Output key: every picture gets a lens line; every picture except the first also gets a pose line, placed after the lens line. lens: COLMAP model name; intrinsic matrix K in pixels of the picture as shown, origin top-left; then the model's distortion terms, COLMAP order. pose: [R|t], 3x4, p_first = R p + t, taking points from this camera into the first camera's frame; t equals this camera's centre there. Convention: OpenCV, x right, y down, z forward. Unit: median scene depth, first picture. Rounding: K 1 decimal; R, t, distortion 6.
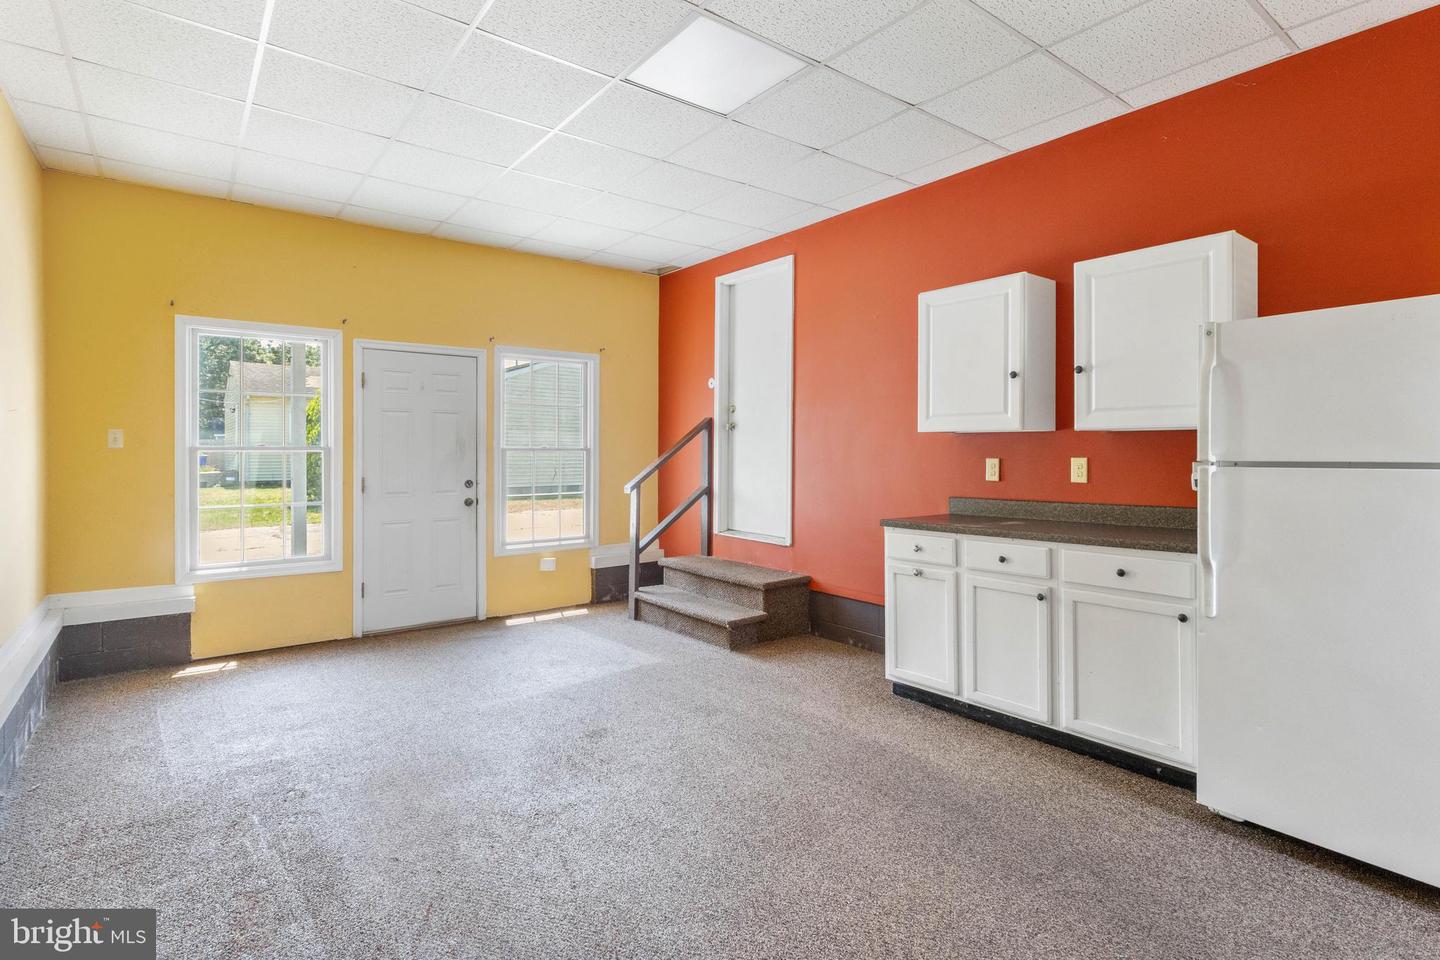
lens RADIAL K [[724.3, 0, 719.6], [0, 724.3, 460.3], [0, 0, 1]] dist [0.000552, -0.000026]
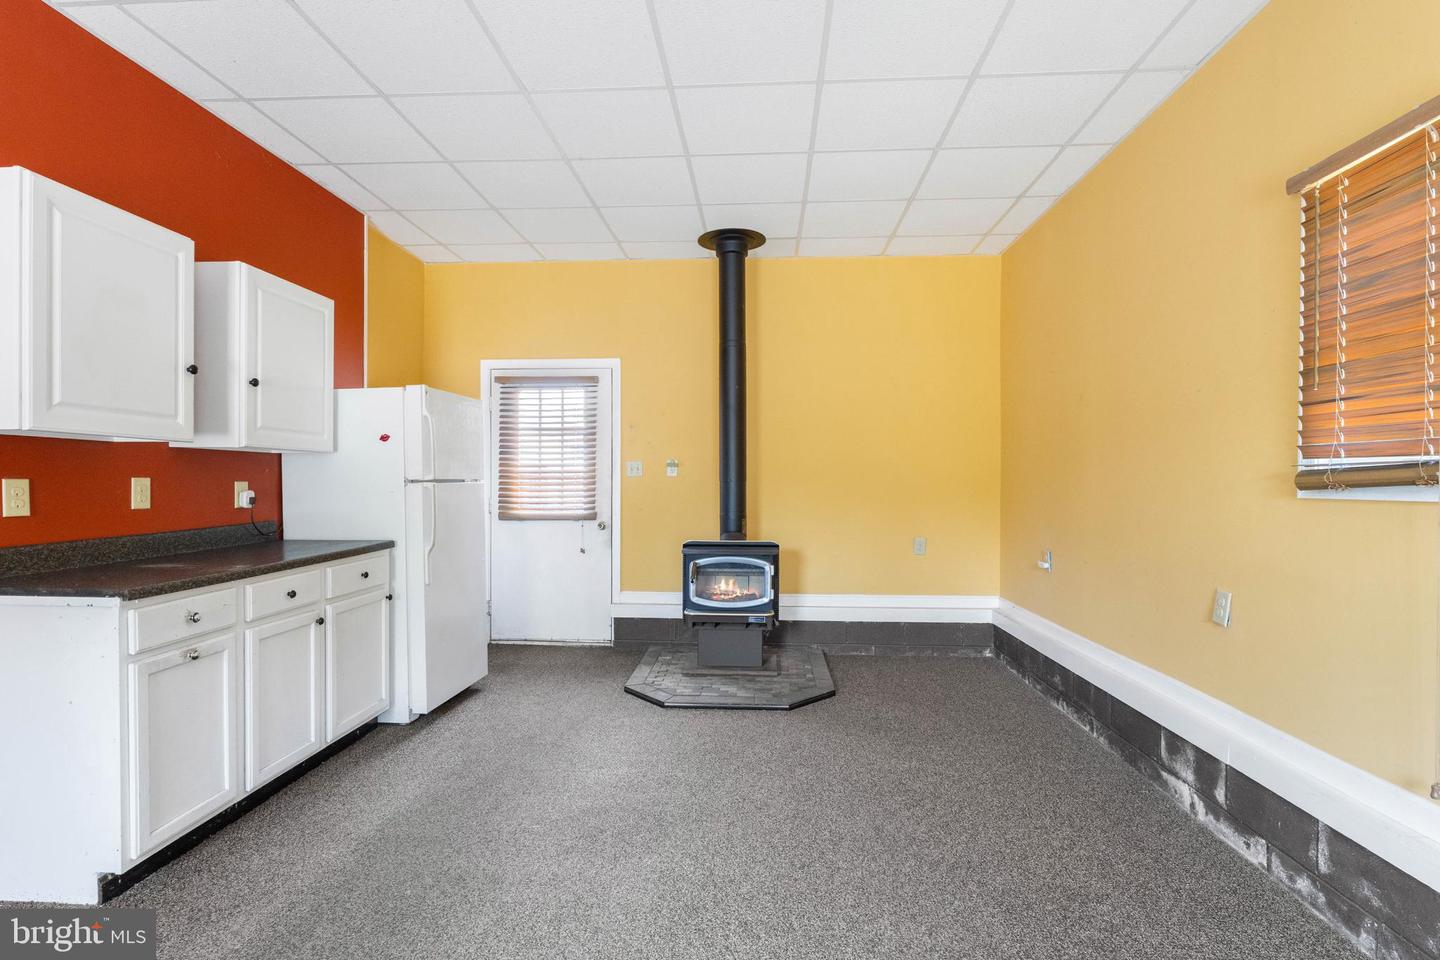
lens RADIAL K [[715.8, 0, 720.0], [0, 715.8, 480.0], [0, 0, 1]] dist [-0.000435, -0.000049]
pose [[-0.755315, -0.005268, 0.655341, -0.511319], [-0.001432, 0.999979, 0.006388, -0.007129], [-0.655361, 0.003886, -0.755306, 1.189145]]
